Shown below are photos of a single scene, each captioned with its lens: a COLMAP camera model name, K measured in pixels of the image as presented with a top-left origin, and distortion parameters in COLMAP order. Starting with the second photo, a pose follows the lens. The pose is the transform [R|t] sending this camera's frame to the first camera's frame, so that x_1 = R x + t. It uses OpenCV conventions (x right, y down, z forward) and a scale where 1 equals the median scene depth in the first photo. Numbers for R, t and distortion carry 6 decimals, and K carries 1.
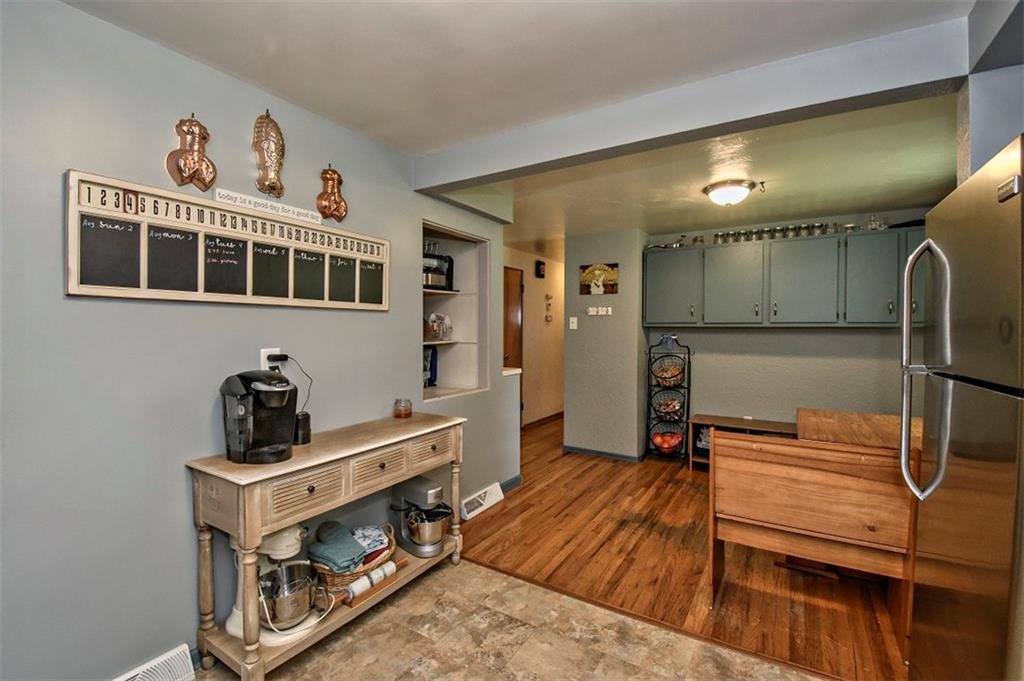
lens RADIAL K [[451.1, 0, 517.7], [0, 451.1, 341.0], [0, 0, 1]] dist [0.010820, -0.002159]
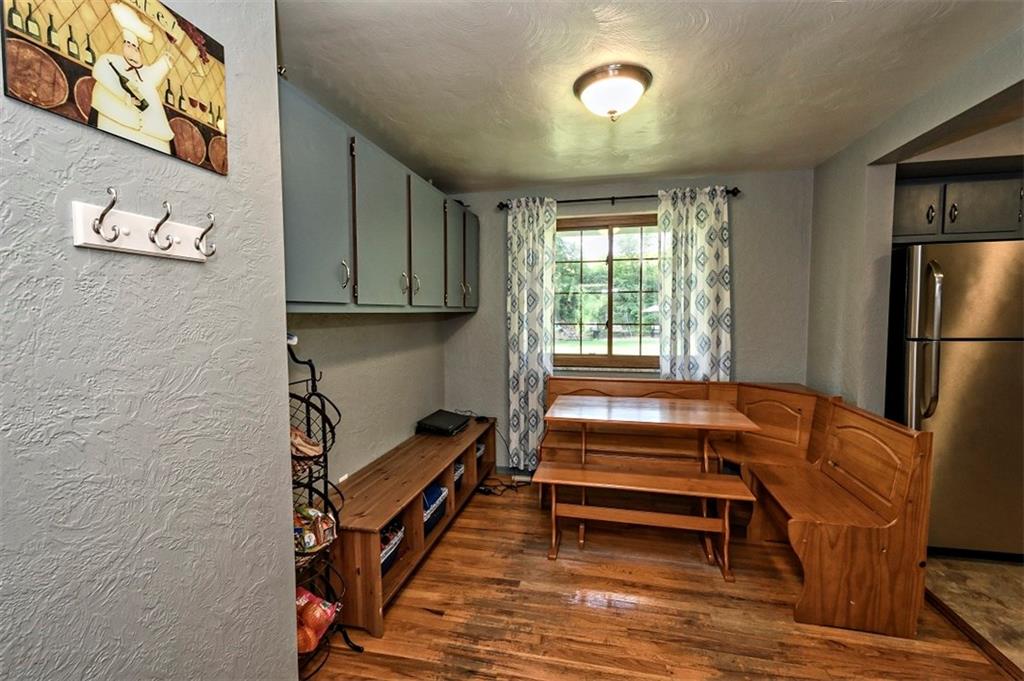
lens RADIAL K [[451.1, 0, 510.4], [0, 451.1, 336.0], [0, 0, 1]] dist [0.010820, -0.002159]
pose [[-0.319586, -0.055114, 0.945953, -0.114885], [0.027215, 0.997361, 0.067304, -0.062626], [-0.947166, 0.047254, -0.317243, 1.799639]]
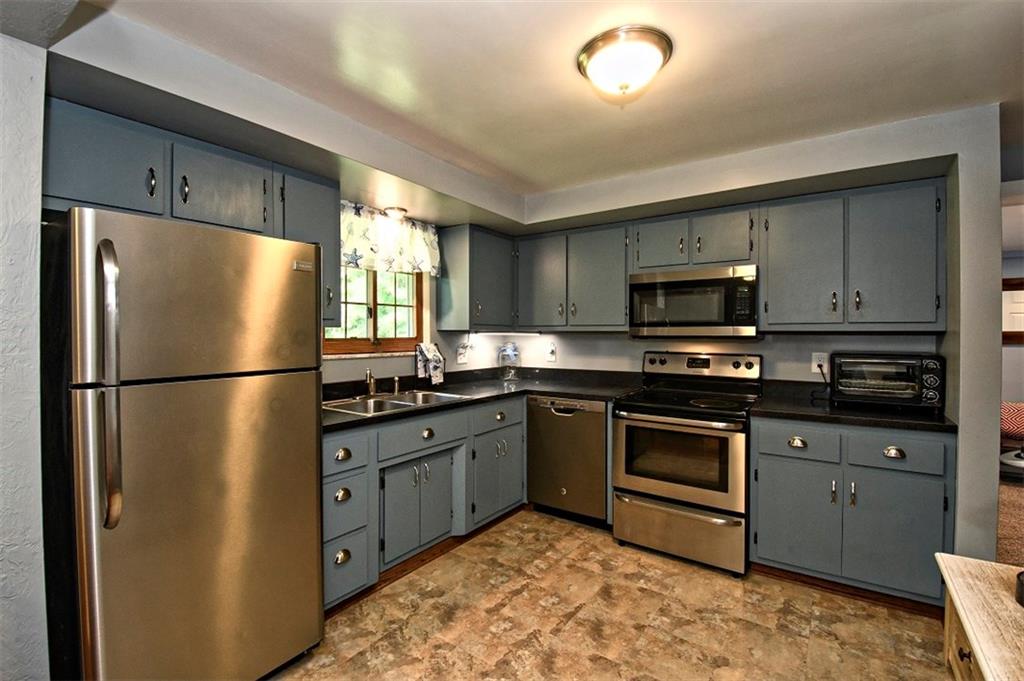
lens RADIAL K [[451.1, 0, 518.6], [0, 451.1, 336.6], [0, 0, 1]] dist [0.010820, -0.002159]
pose [[-0.998027, -0.005176, 0.062570, 0.013204], [-0.003124, 0.999455, 0.032849, -0.037275], [-0.062706, 0.032588, -0.997500, 1.102203]]
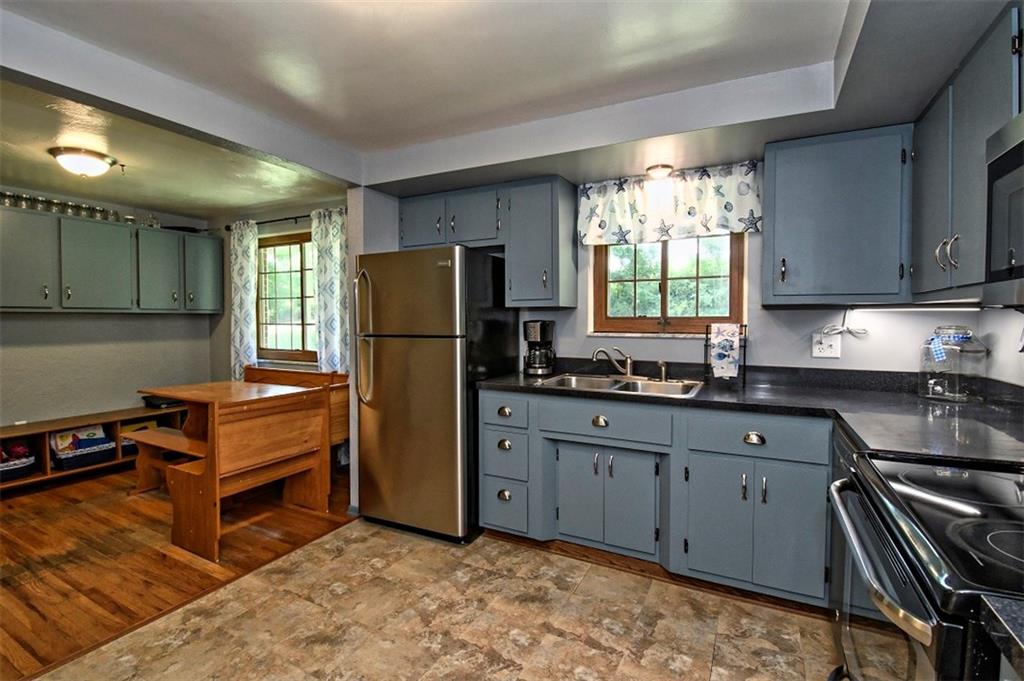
lens RADIAL K [[472.3, 0, 512.9], [0, 472.3, 332.0], [0, 0, 1]] dist [-0.021740, -0.002243]
pose [[-0.066539, -0.027792, 0.997397, -0.686742], [0.024554, 0.999264, 0.029482, 0.004413], [-0.997482, 0.026452, -0.065808, 0.300046]]
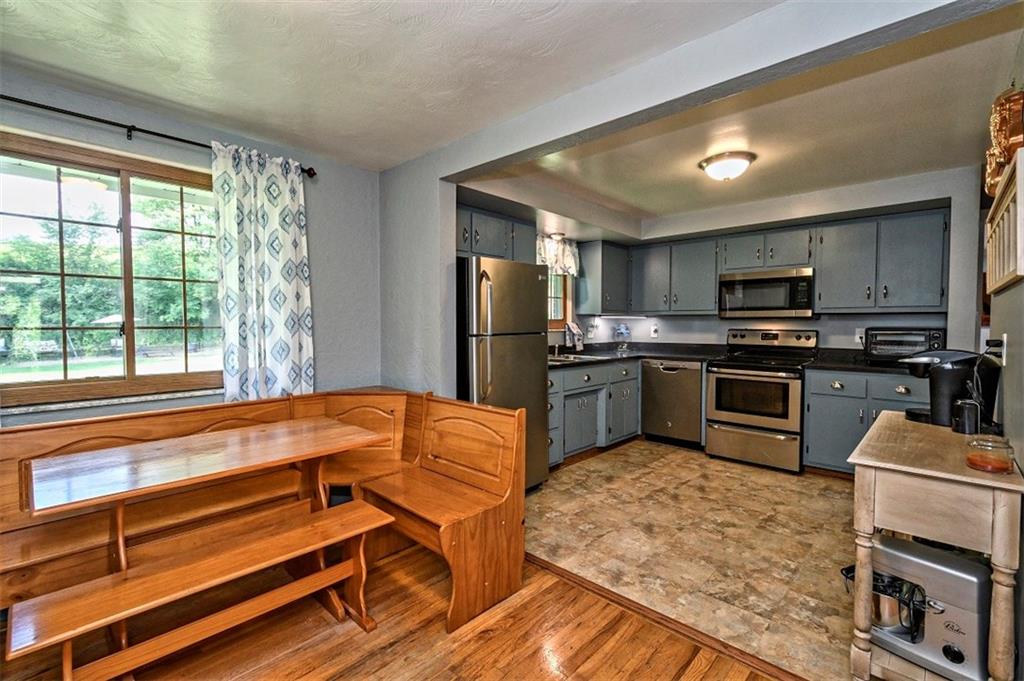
lens RADIAL K [[451.1, 0, 515.7], [0, 451.1, 338.4], [0, 0, 1]] dist [0.010820, -0.002159]
pose [[-0.979178, -0.011159, 0.202697, 0.214357], [0.001431, 0.998084, 0.061861, -0.027757], [-0.202999, 0.060863, -0.977286, 1.776304]]
